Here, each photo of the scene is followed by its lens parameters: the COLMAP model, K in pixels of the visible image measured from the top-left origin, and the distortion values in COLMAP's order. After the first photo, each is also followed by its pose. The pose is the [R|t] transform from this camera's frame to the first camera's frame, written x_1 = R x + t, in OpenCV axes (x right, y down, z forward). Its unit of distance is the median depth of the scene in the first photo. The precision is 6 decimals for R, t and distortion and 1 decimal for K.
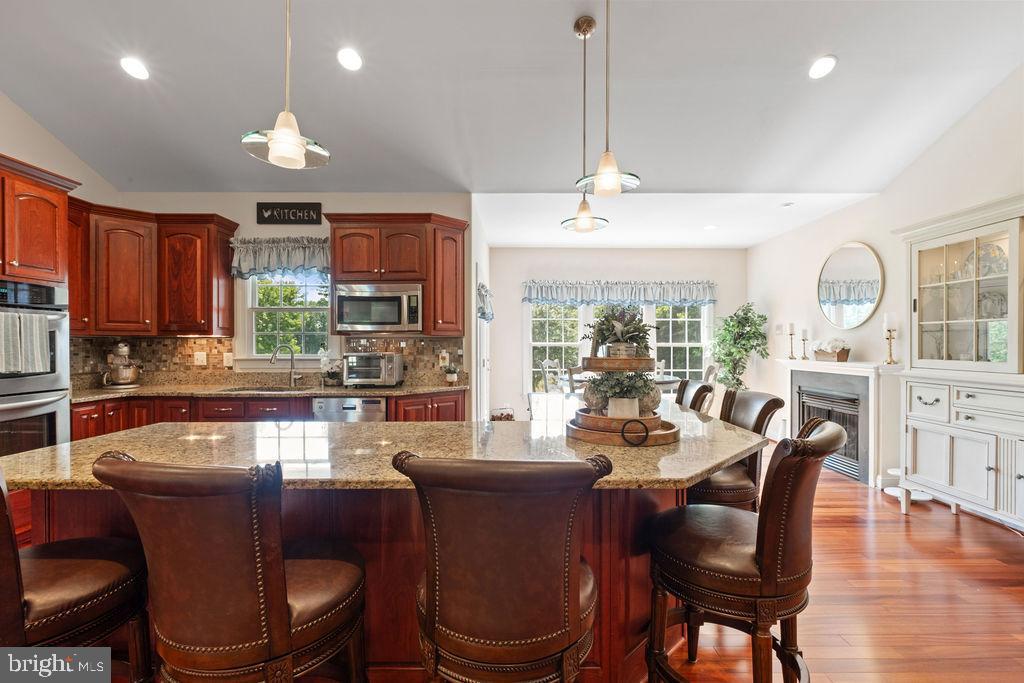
lens RADIAL K [[447.9, 0, 515.6], [0, 447.9, 349.1], [0, 0, 1]] dist [-0.000026, -0.002212]
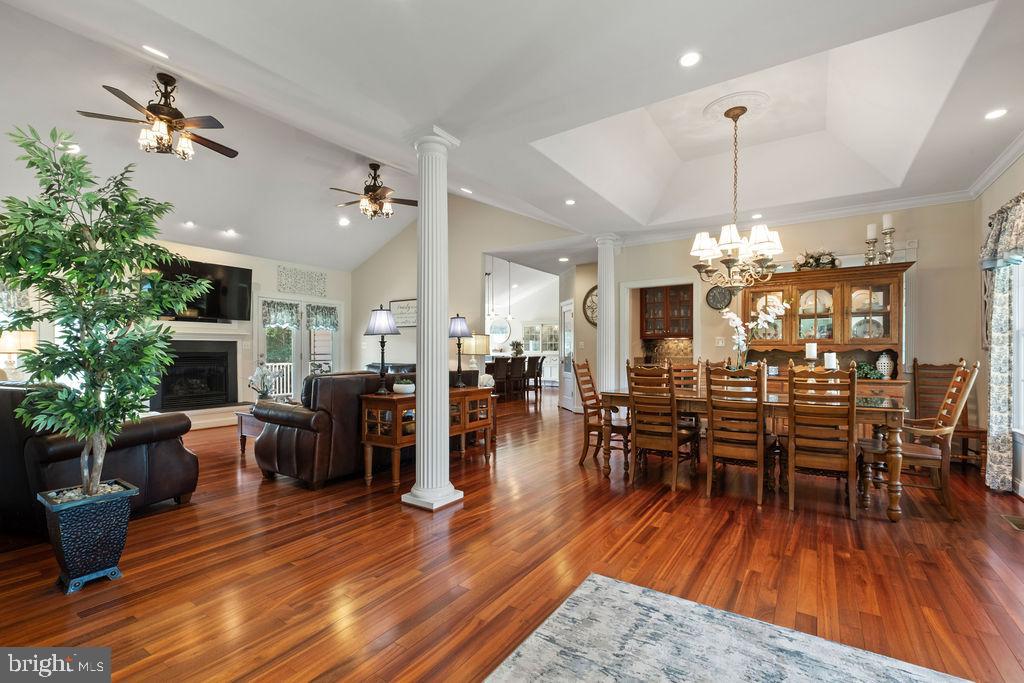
lens RADIAL K [[447.9, 0, 516.1], [0, 447.9, 355.6], [0, 0, 1]] dist [-0.000026, -0.002212]
pose [[0.556994, -0.005738, 0.830497, -2.303116], [0.006251, 0.999977, 0.002716, 0.047576], [-0.830493, 0.003679, 0.557017, -1.151584]]
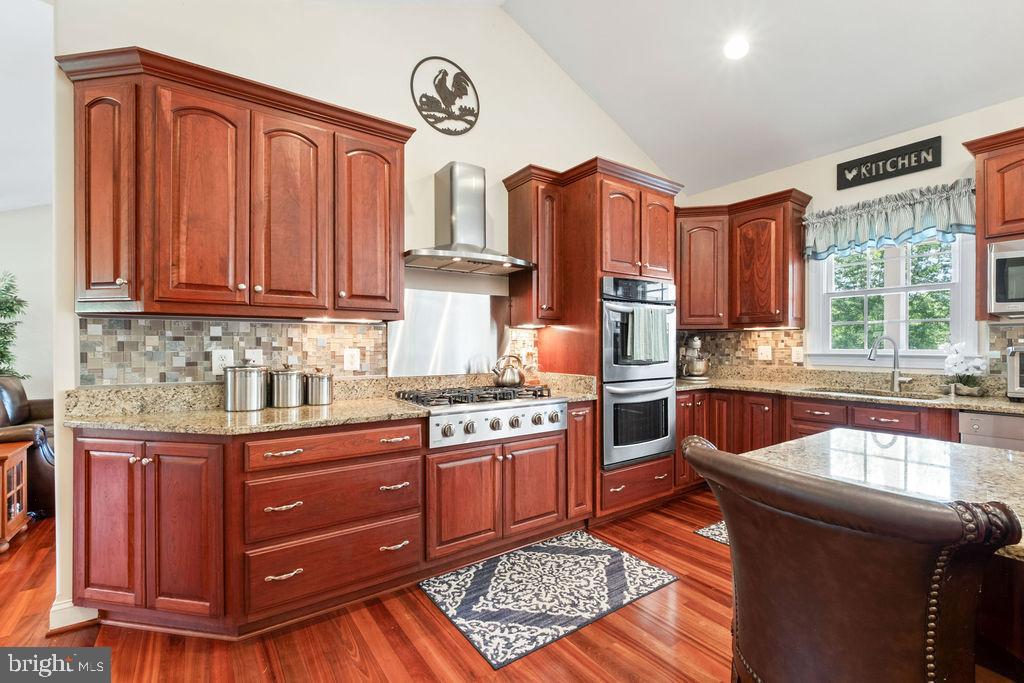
lens RADIAL K [[447.9, 0, 519.0], [0, 447.9, 345.9], [0, 0, 1]] dist [-0.000026, -0.002212]
pose [[0.584336, 0.001553, -0.811510, -0.255356], [-0.007509, 0.999966, -0.003493, 0.014042], [0.811477, 0.008135, 0.584327, 0.046918]]
